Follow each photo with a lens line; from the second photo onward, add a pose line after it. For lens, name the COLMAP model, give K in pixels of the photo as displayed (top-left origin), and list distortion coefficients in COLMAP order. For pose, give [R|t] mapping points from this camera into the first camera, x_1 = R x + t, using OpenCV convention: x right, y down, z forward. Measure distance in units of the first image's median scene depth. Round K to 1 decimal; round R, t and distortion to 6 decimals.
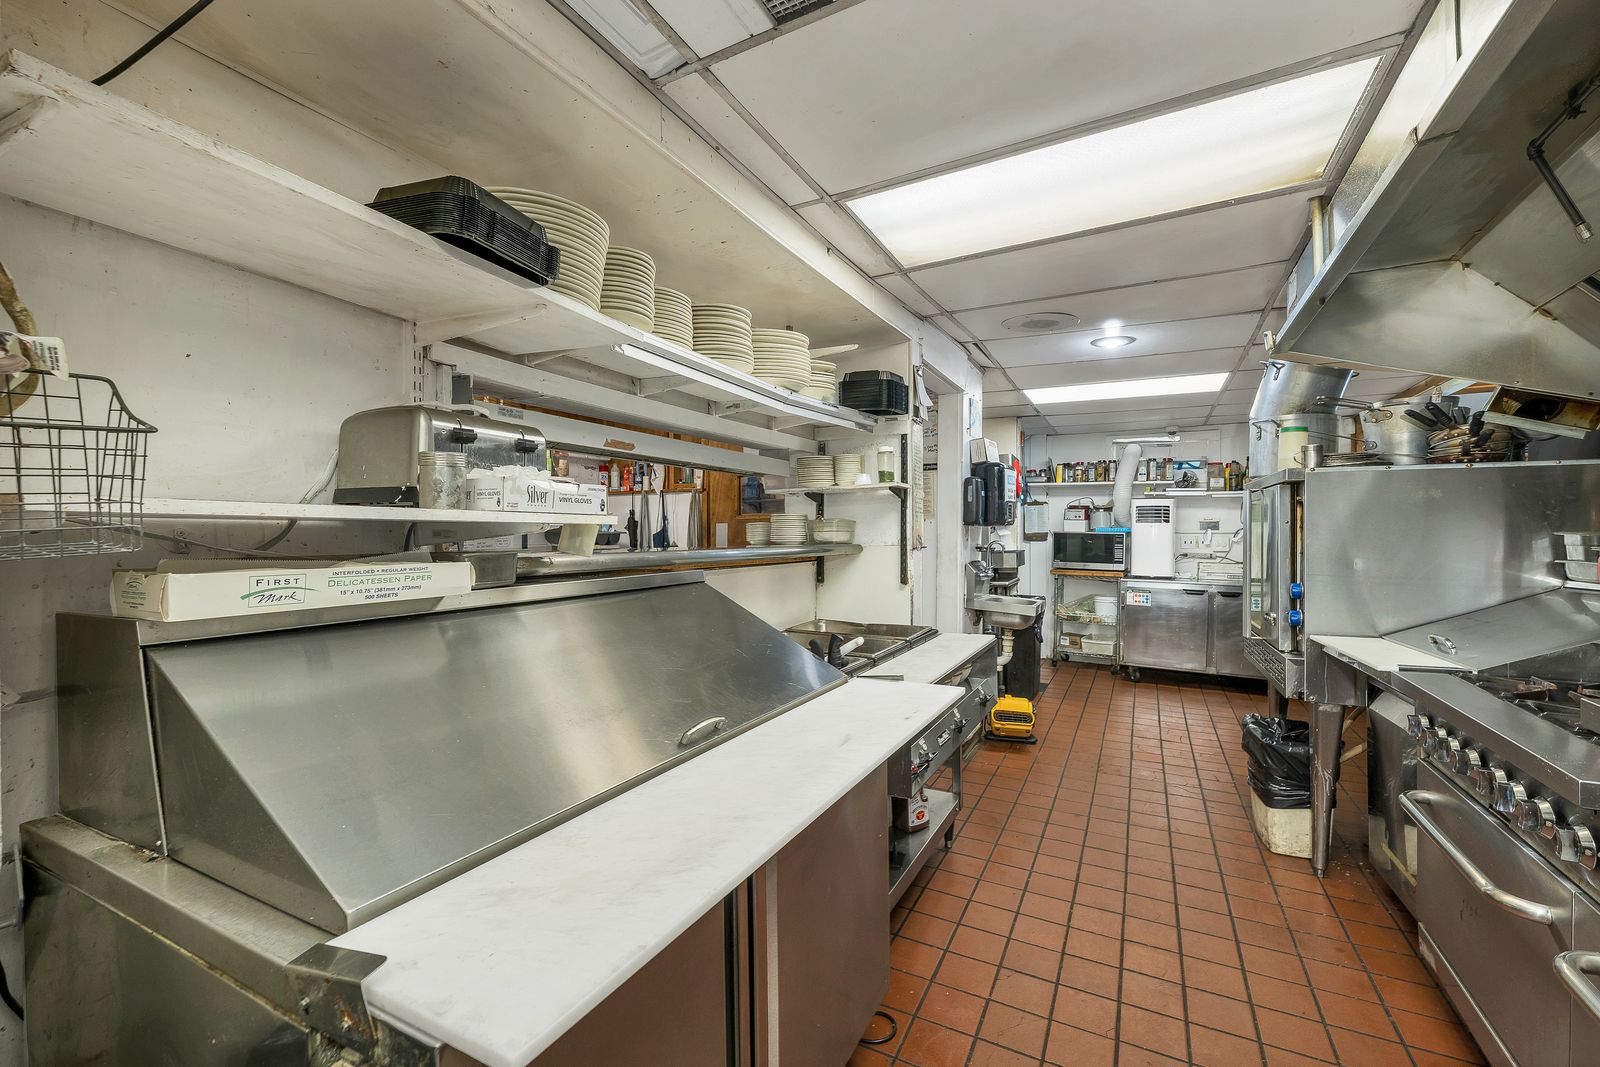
lens RADIAL K [[688.2, 0, 774.3], [0, 688.2, 540.6], [0, 0, 1]] dist [-0.000895, 0.000313]
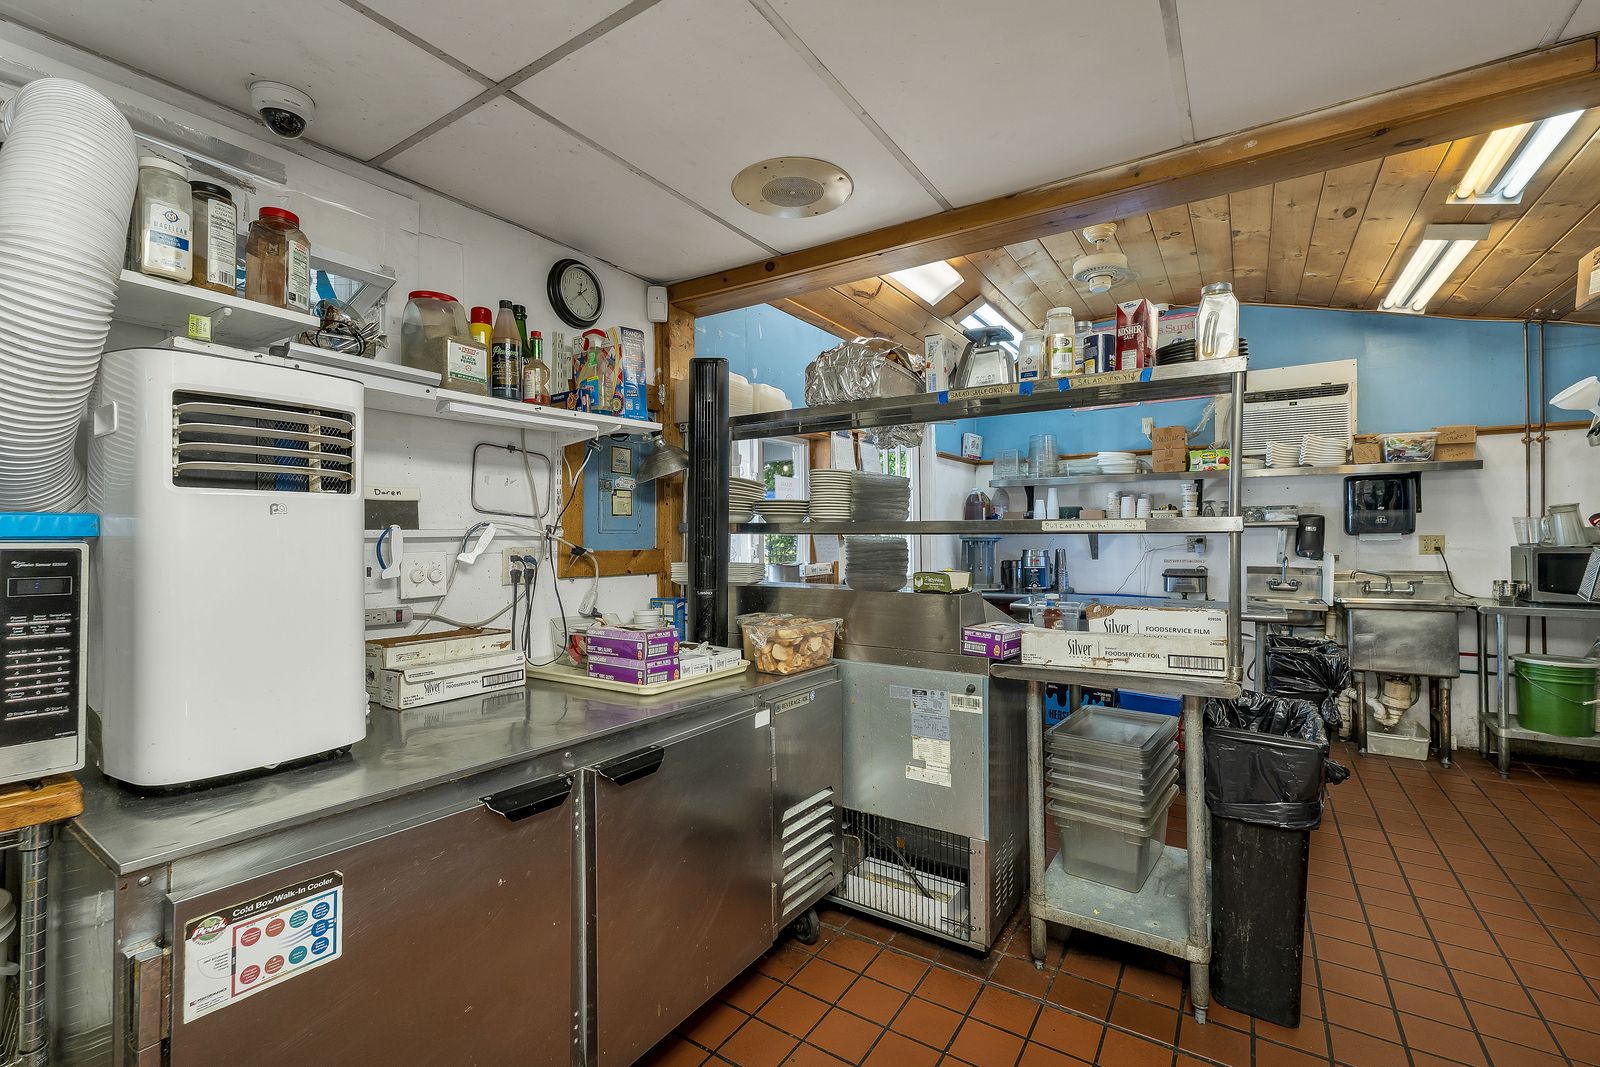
lens RADIAL K [[688.2, 0, 778.6], [0, 688.2, 534.8], [0, 0, 1]] dist [-0.000895, 0.000313]
pose [[0.100063, -0.003202, 0.994976, 0.356345], [0.020416, 0.999791, 0.001164, -0.009814], [-0.994772, 0.020197, 0.100108, 0.806358]]
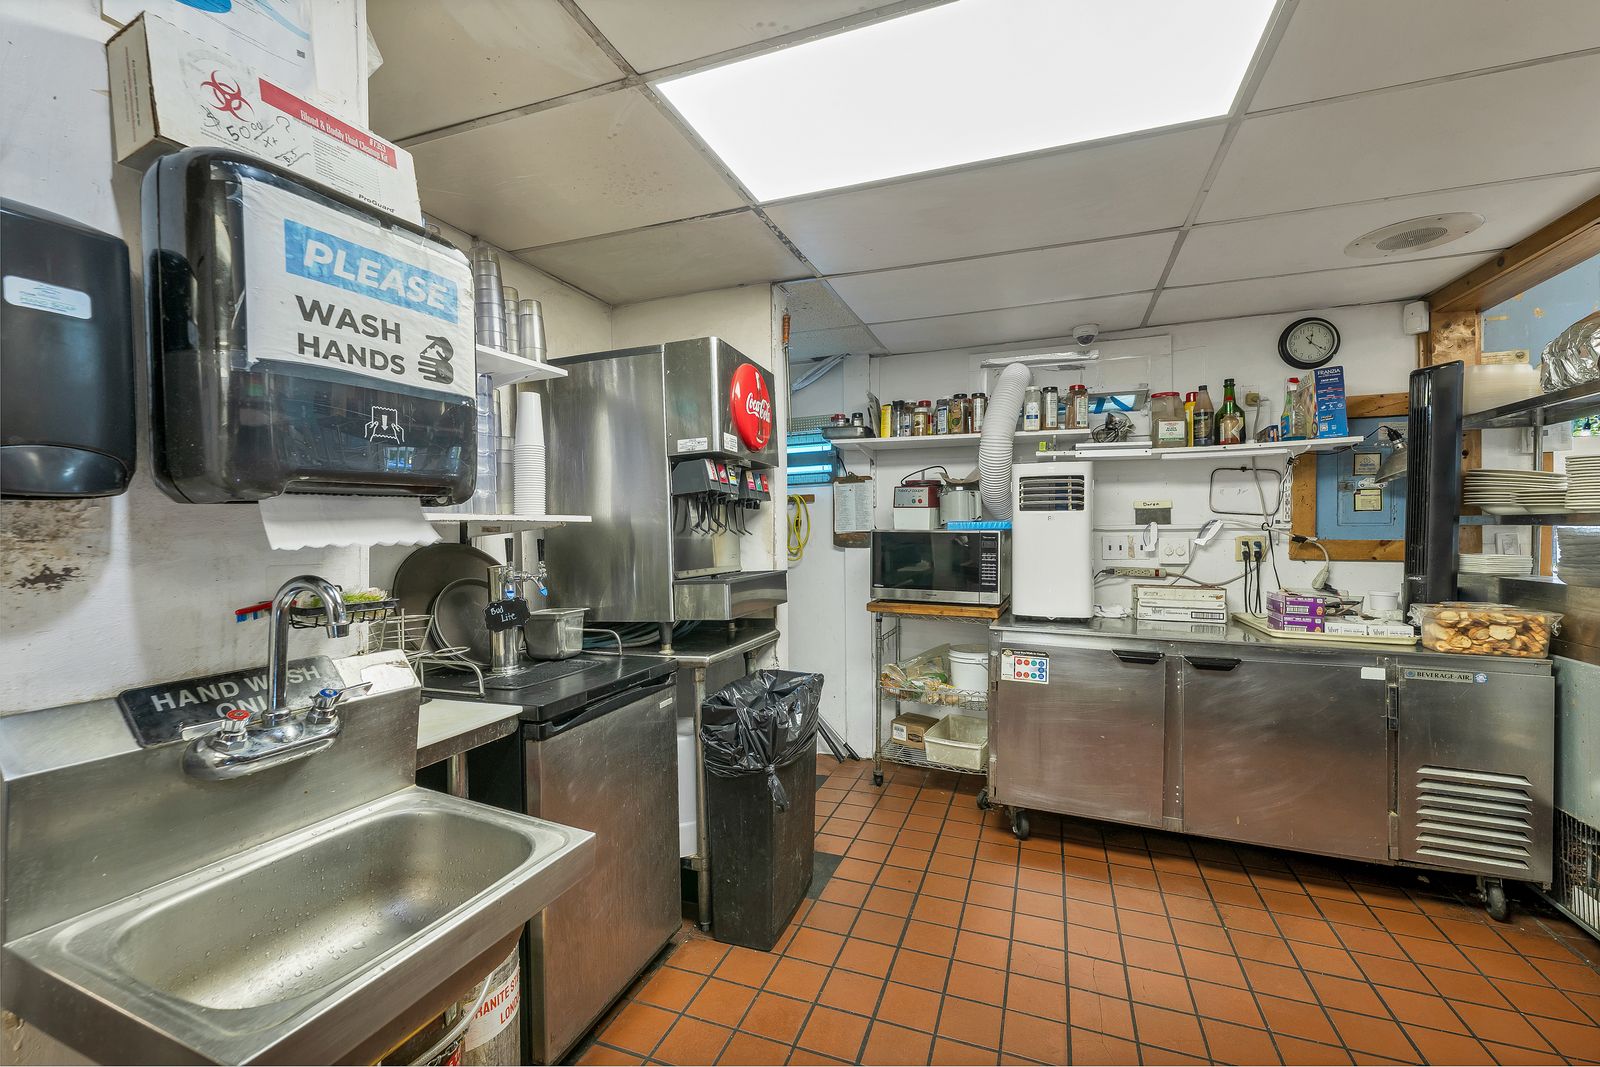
lens RADIAL K [[644.1, 0, 790.9], [0, 644.1, 537.3], [0, 0, 1]] dist [-0.001838, 0.000051]
pose [[0.994044, -0.009608, 0.108556, 0.299940], [0.010068, 0.999942, -0.003694, -0.006282], [-0.108514, 0.004765, 0.994083, 0.536114]]
